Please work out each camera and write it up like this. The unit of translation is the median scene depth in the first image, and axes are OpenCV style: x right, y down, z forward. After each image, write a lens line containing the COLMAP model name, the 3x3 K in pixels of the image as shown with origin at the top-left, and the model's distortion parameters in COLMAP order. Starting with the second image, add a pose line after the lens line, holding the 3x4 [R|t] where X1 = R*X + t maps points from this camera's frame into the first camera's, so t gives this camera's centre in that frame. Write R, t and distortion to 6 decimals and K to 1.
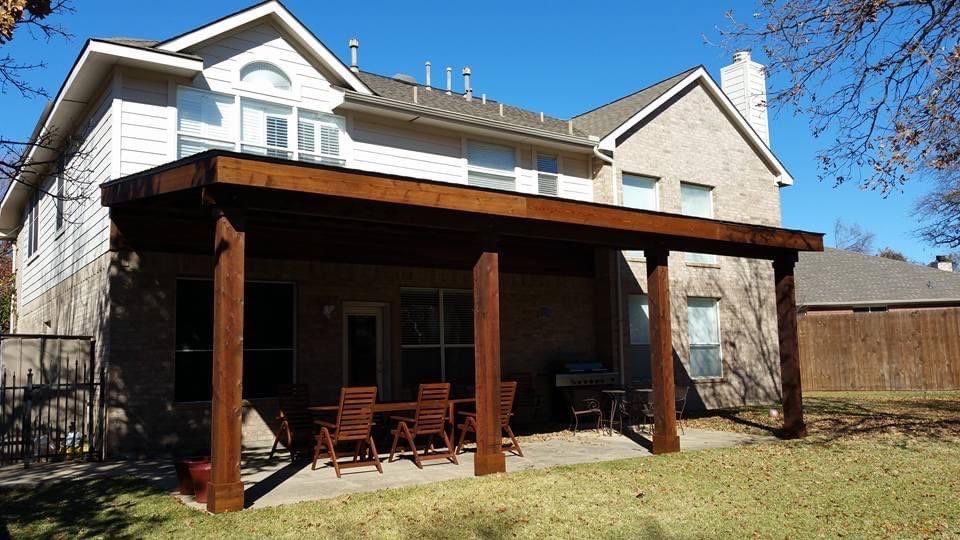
lens RADIAL K [[772.2, 0, 481.1], [0, 772.2, 281.1], [0, 0, 1]] dist [0.093429, -0.162674]
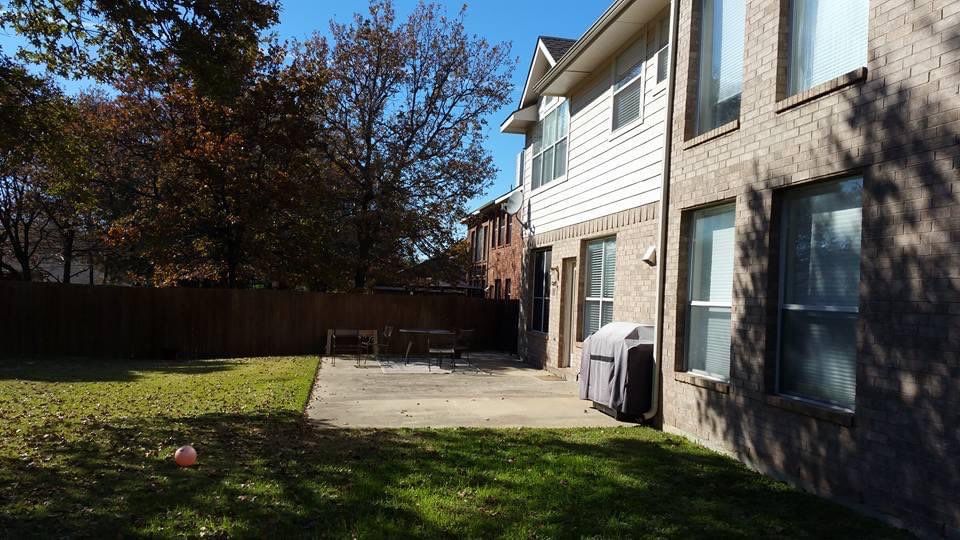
lens RADIAL K [[772.2, 0, 475.2], [0, 772.2, 295.9], [0, 0, 1]] dist [0.093429, -0.162674]
pose [[-0.440486, 0.010221, -0.897702, 0.751438], [0.065256, 0.997655, -0.020660, 0.077829], [0.895385, -0.067681, -0.440119, 1.115182]]
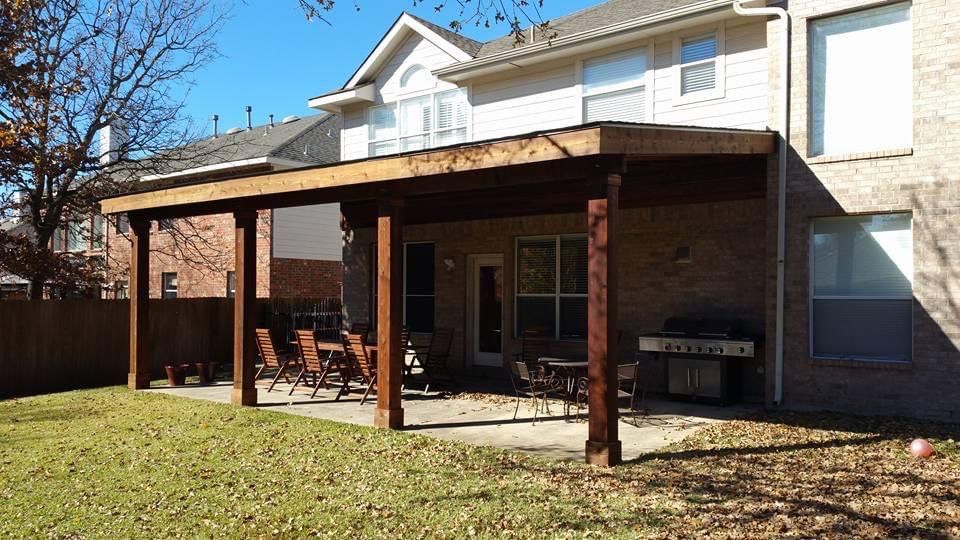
lens RADIAL K [[772.2, 0, 485.1], [0, 772.2, 287.0], [0, 0, 1]] dist [0.093429, -0.162674]
pose [[0.252741, 0.022919, -0.967263, 0.740697], [0.093998, 0.994409, 0.048124, 0.017036], [0.962957, -0.103083, 0.249173, 0.591510]]
